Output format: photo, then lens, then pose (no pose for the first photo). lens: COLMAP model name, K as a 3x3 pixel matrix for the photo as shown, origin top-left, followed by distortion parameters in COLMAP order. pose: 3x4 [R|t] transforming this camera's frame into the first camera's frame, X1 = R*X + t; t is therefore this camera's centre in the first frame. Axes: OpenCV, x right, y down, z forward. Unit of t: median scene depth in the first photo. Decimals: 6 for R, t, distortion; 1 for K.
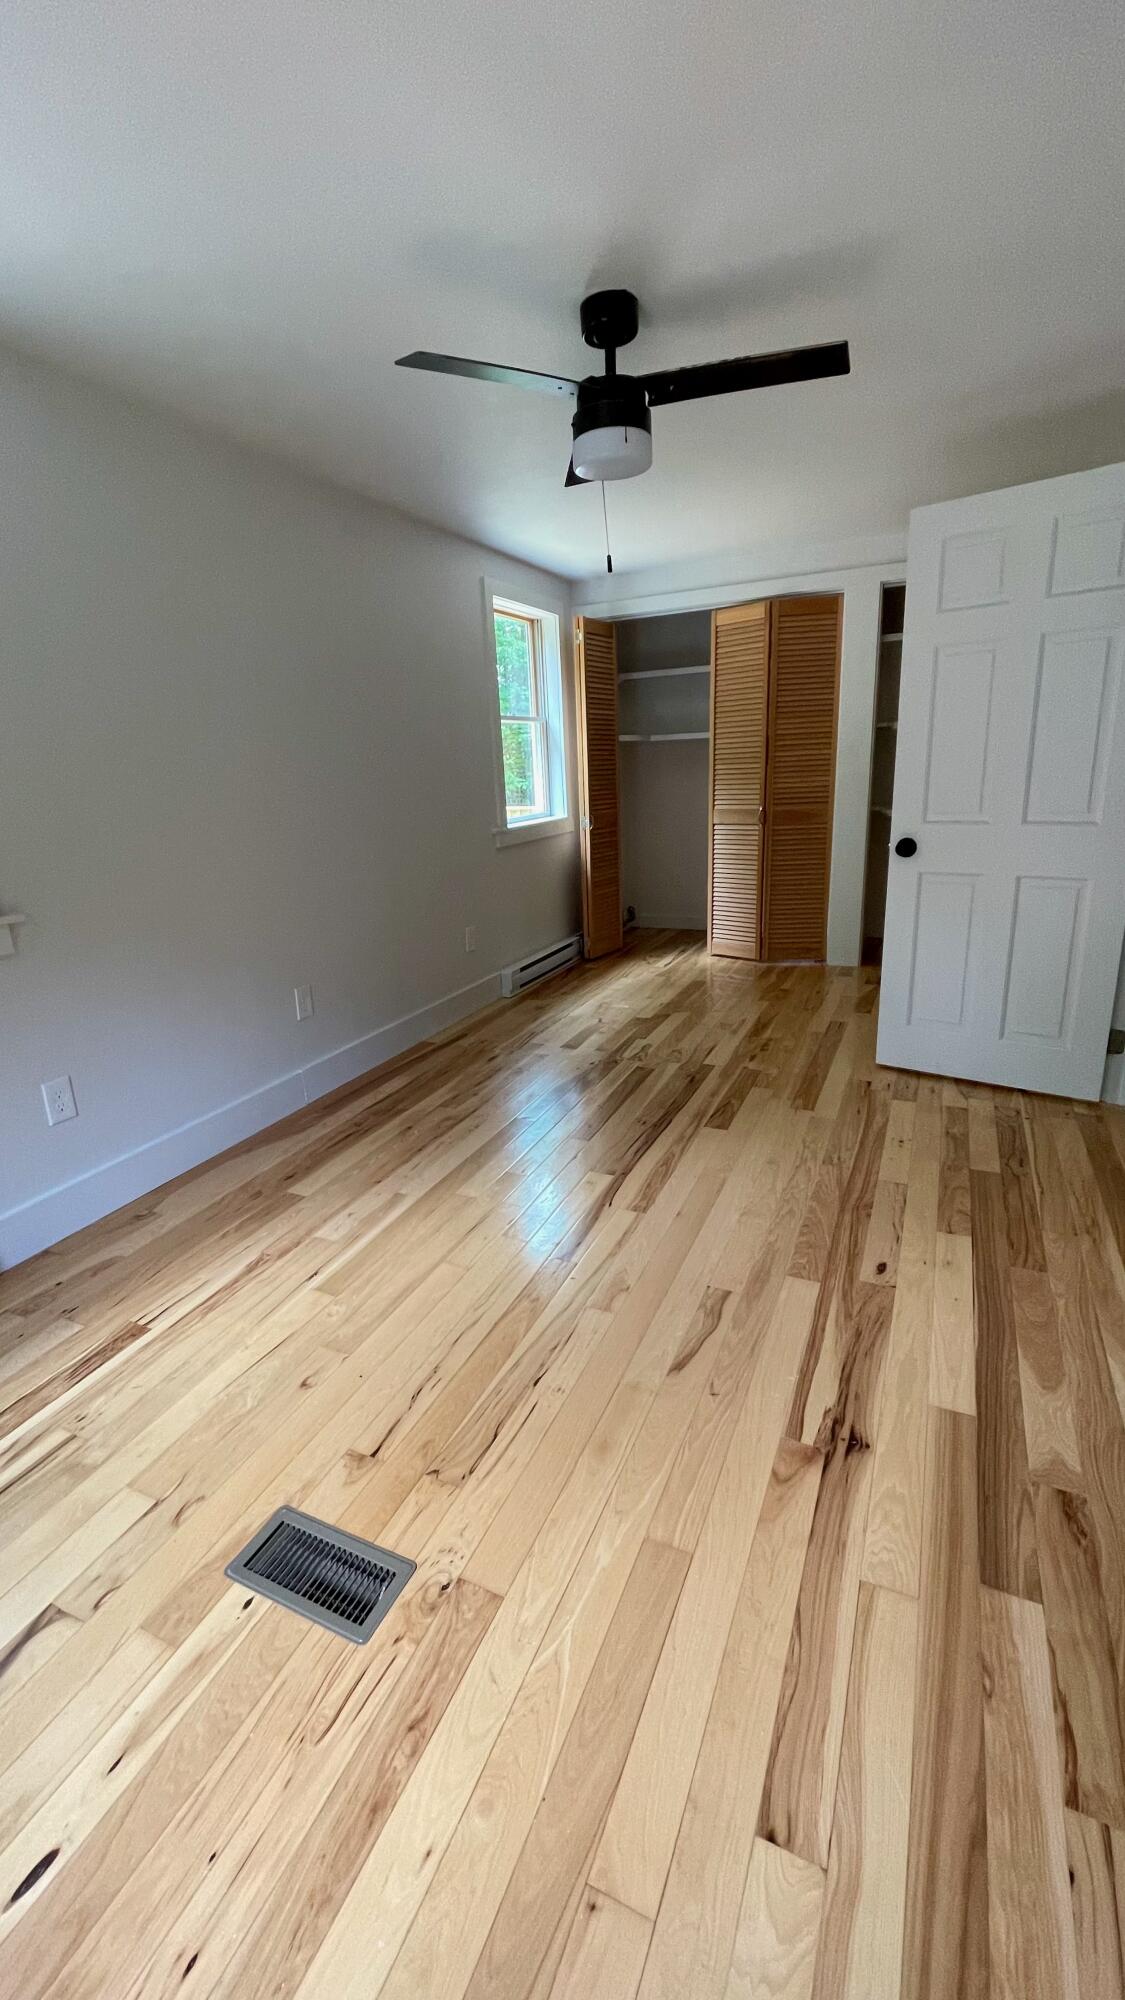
lens RADIAL K [[811.5, 0, 554.8], [0, 811.5, 1003.1], [0, 0, 1]] dist [0.000851, -0.002418]
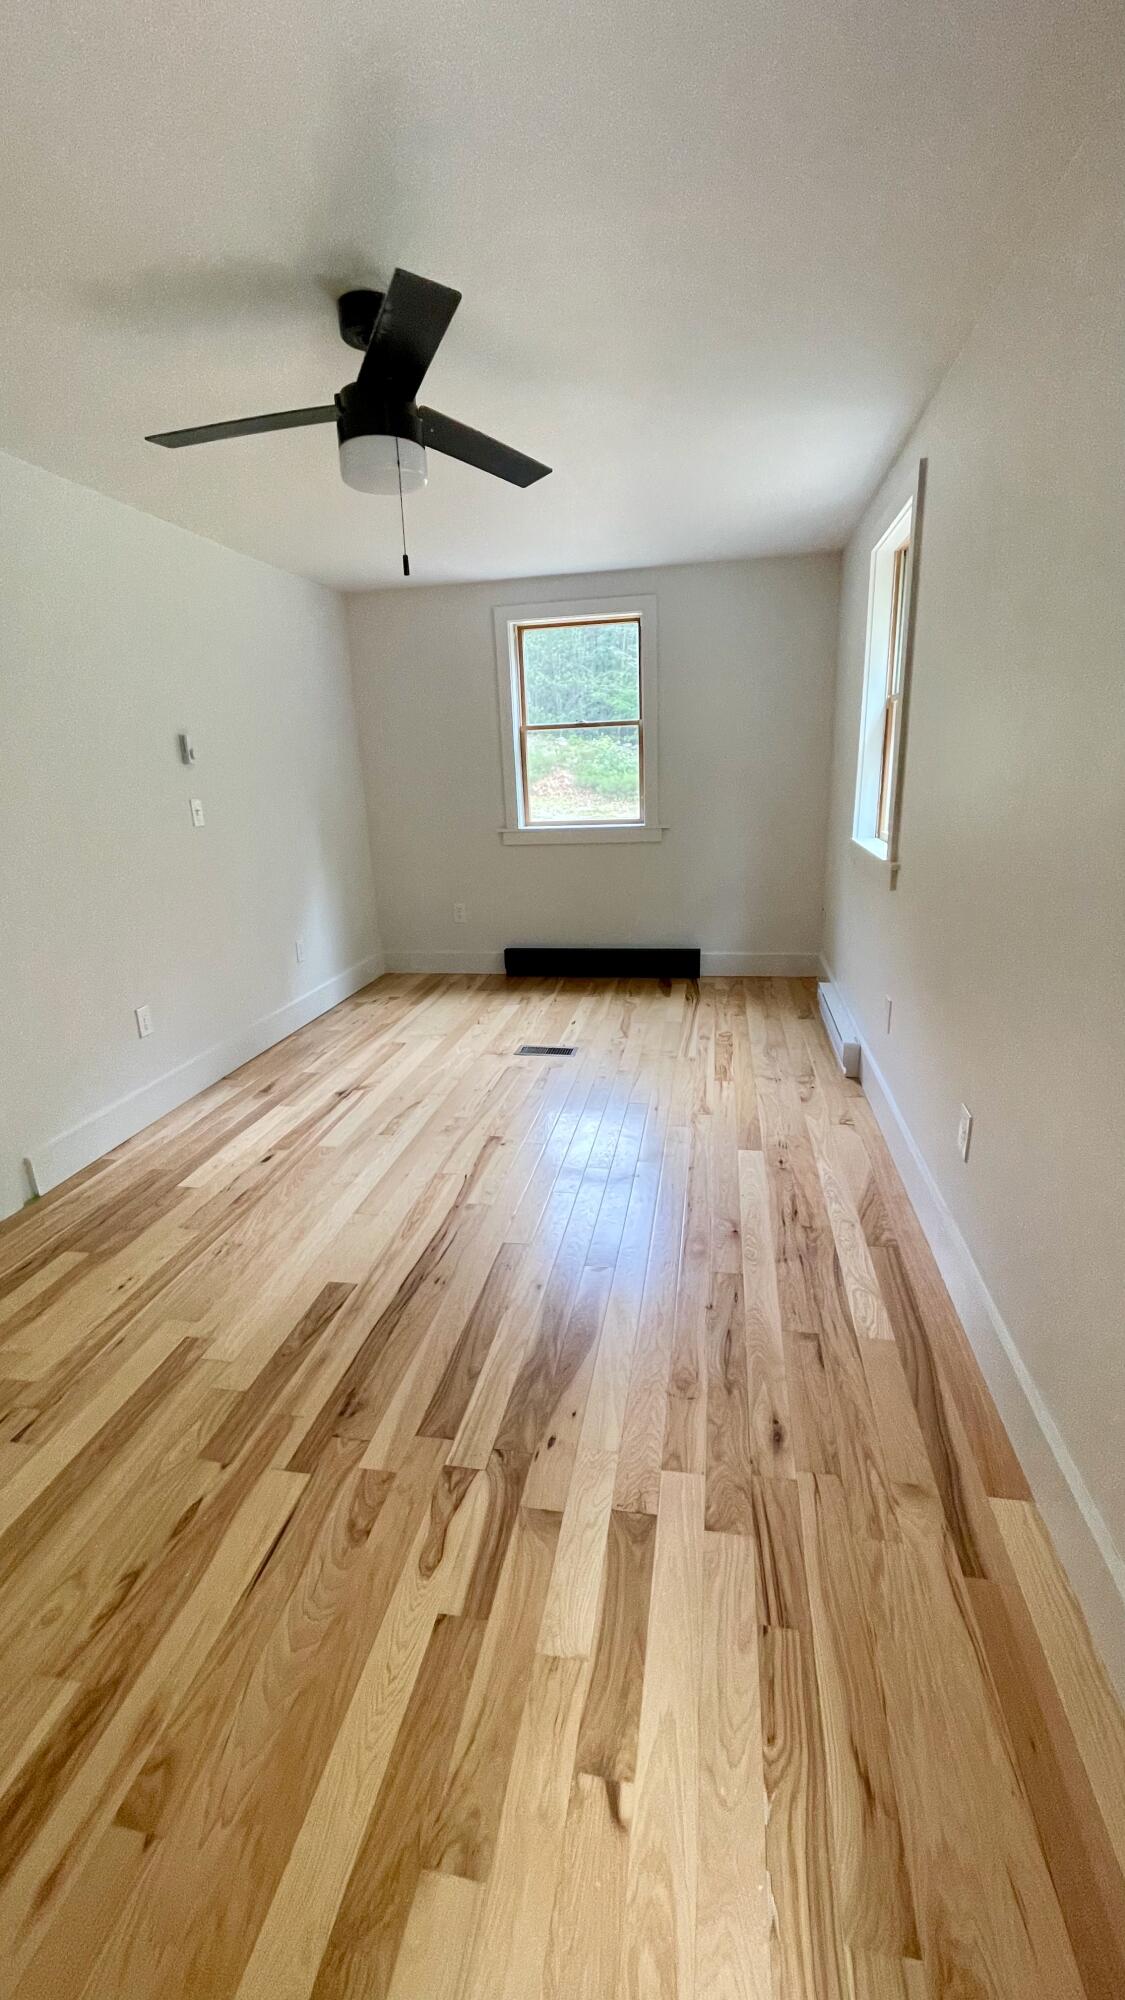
lens RADIAL K [[811.5, 0, 553.9], [0, 811.5, 998.7], [0, 0, 1]] dist [0.000851, -0.002418]
pose [[-0.964944, 0.151429, -0.214364, 0.136583], [0.011819, 0.841008, 0.540894, -0.506044], [0.262189, 0.519399, -0.813315, 1.615213]]
